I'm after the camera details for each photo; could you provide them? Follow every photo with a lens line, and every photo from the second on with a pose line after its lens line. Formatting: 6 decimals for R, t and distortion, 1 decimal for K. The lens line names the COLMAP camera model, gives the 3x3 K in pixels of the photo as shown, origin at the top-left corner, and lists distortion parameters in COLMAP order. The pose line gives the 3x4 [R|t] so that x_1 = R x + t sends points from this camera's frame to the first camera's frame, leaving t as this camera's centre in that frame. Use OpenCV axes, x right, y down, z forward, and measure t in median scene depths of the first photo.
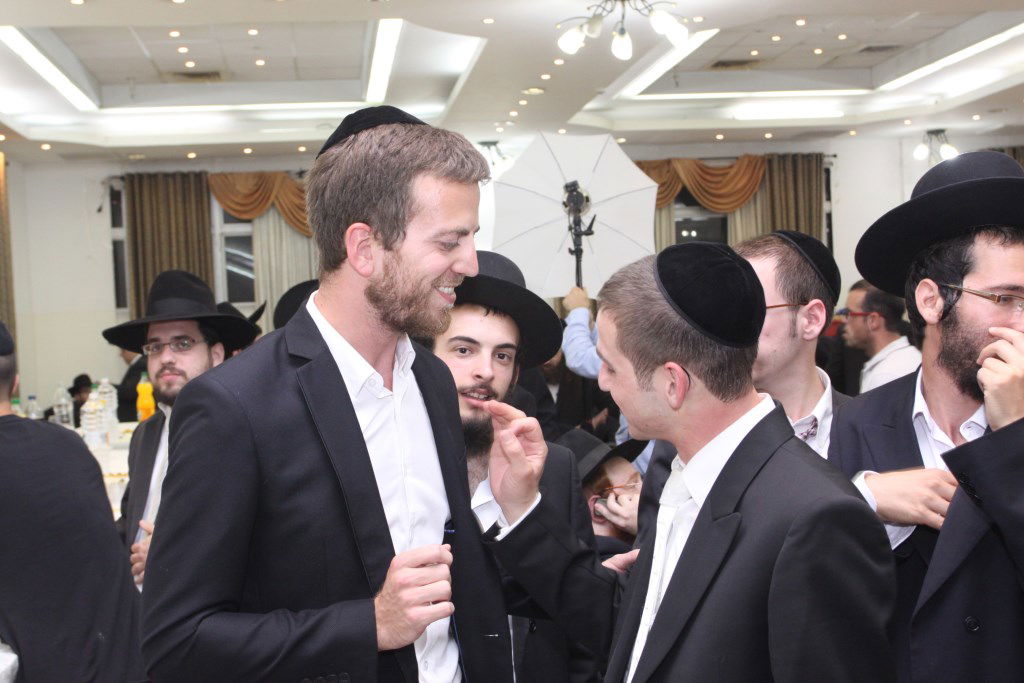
lens RADIAL K [[1396.4, 0, 507.9], [0, 1396.4, 345.9], [0, 0, 1]] dist [-0.017353, 0.000000]
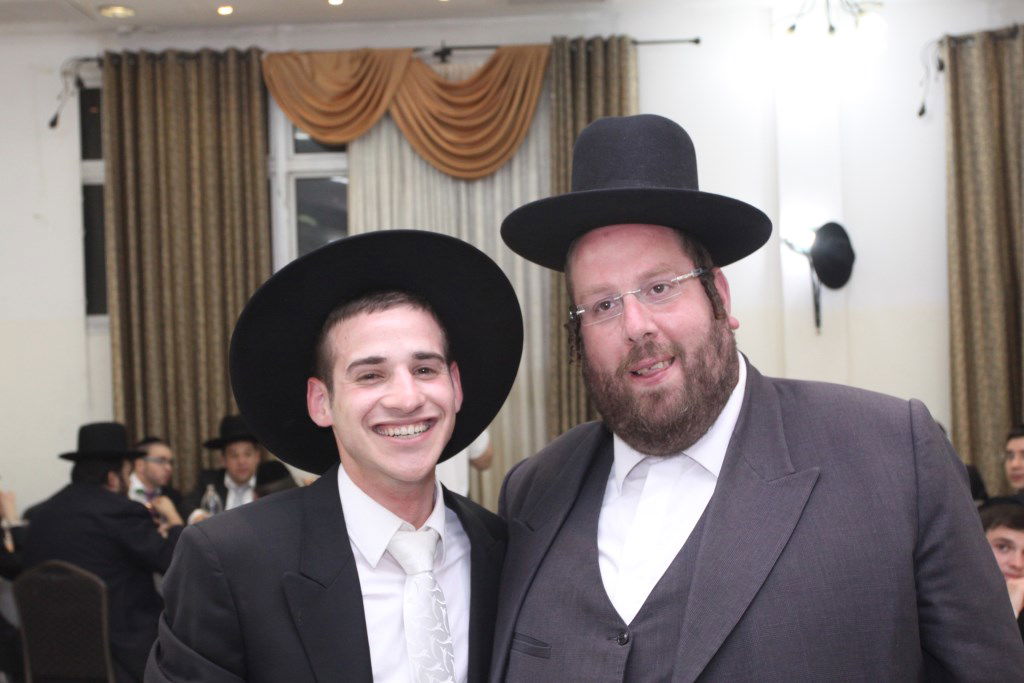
lens RADIAL K [[1640.3, 0, 508.5], [0, 1640.3, 346.1], [0, 0, 1]] dist [-0.255212, 0.000000]
pose [[0.993168, 0.014393, -0.115805, -0.057004], [-0.017061, 0.999611, -0.022083, -0.005056], [0.115442, 0.023907, 0.993026, 0.433855]]
